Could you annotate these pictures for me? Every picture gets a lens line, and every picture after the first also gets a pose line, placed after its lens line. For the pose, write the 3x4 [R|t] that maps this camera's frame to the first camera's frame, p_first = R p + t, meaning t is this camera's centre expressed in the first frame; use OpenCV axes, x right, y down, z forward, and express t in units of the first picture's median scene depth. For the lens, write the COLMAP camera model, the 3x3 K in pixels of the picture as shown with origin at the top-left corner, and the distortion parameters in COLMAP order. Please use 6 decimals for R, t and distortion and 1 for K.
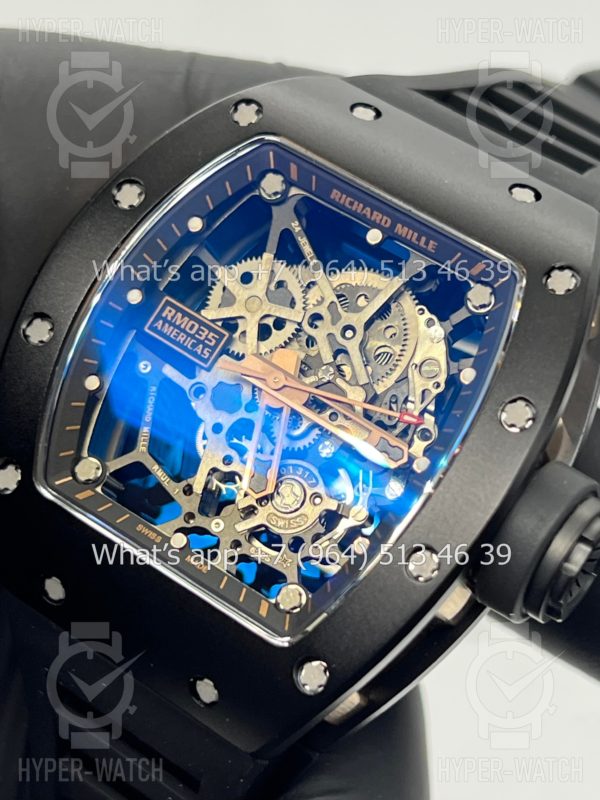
lens RADIAL K [[1926.1, 0, 300.0], [0, 1926.1, 400.0], [0, 0, 1]] dist [0.201794, -0.677369]
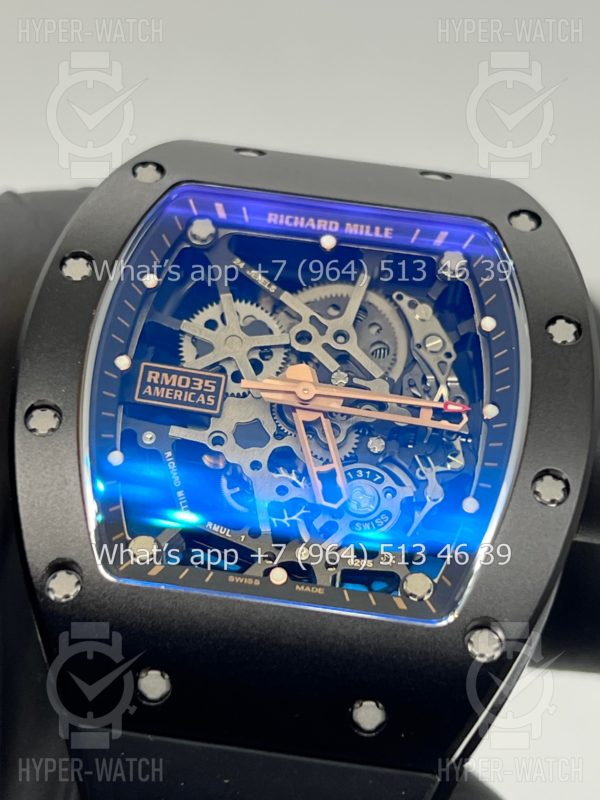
lens RADIAL K [[1926.1, 0, 300.0], [0, 1926.1, 400.0], [0, 0, 1]] dist [0.201794, -0.677369]
pose [[0.864158, -0.254478, 0.434134, -0.420276], [0.352518, 0.921787, -0.161372, 0.143101], [-0.359113, 0.292490, 0.886277, 0.148838]]
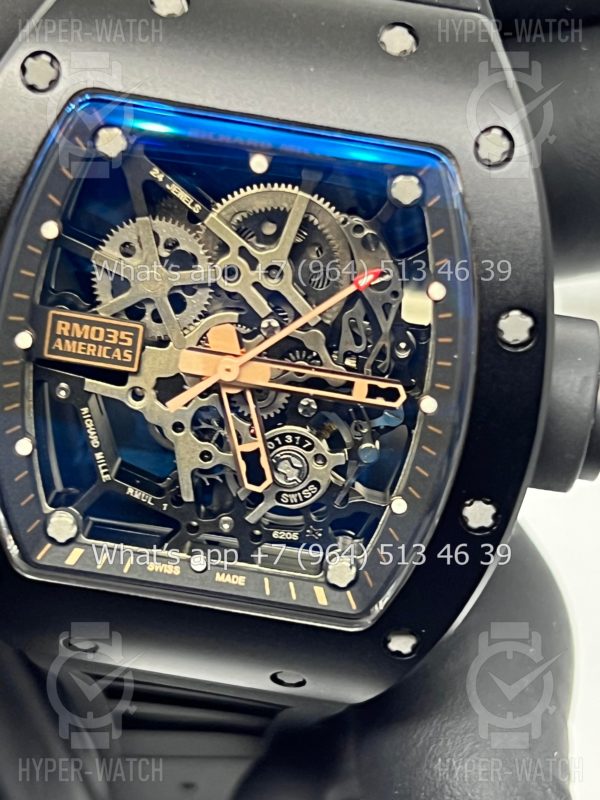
lens RADIAL K [[1926.1, 0, 300.0], [0, 1926.1, 400.0], [0, 0, 1]] dist [0.201794, -0.677369]
pose [[0.892856, -0.442745, 0.082366, -0.059594], [0.354451, 0.803709, 0.477929, -0.392688], [-0.277799, -0.397527, 0.874529, 0.217927]]
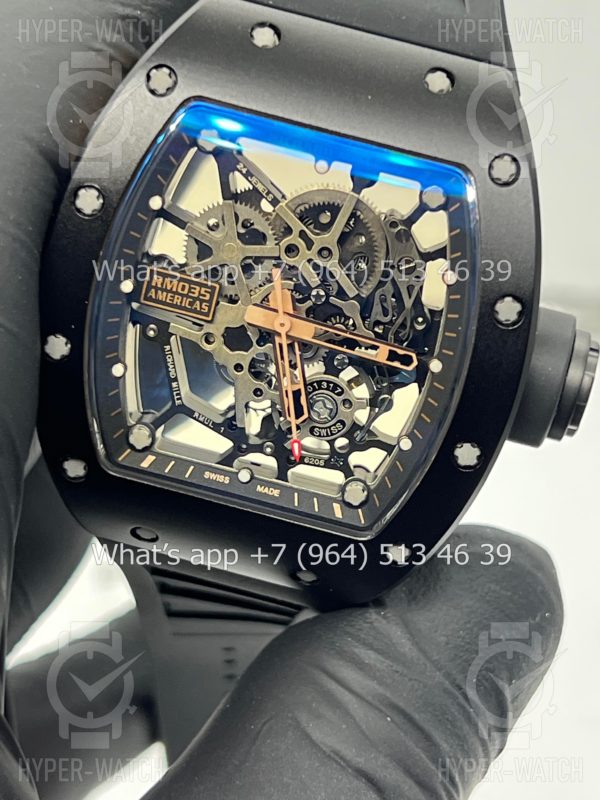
lens RADIAL K [[1926.1, 0, 300.0], [0, 1926.1, 400.0], [0, 0, 1]] dist [0.201794, -0.677369]
pose [[0.932116, -0.353931, 0.076770, -0.101294], [0.284298, 0.846404, 0.450305, -0.459875], [-0.224355, -0.397911, 0.889568, -0.012302]]
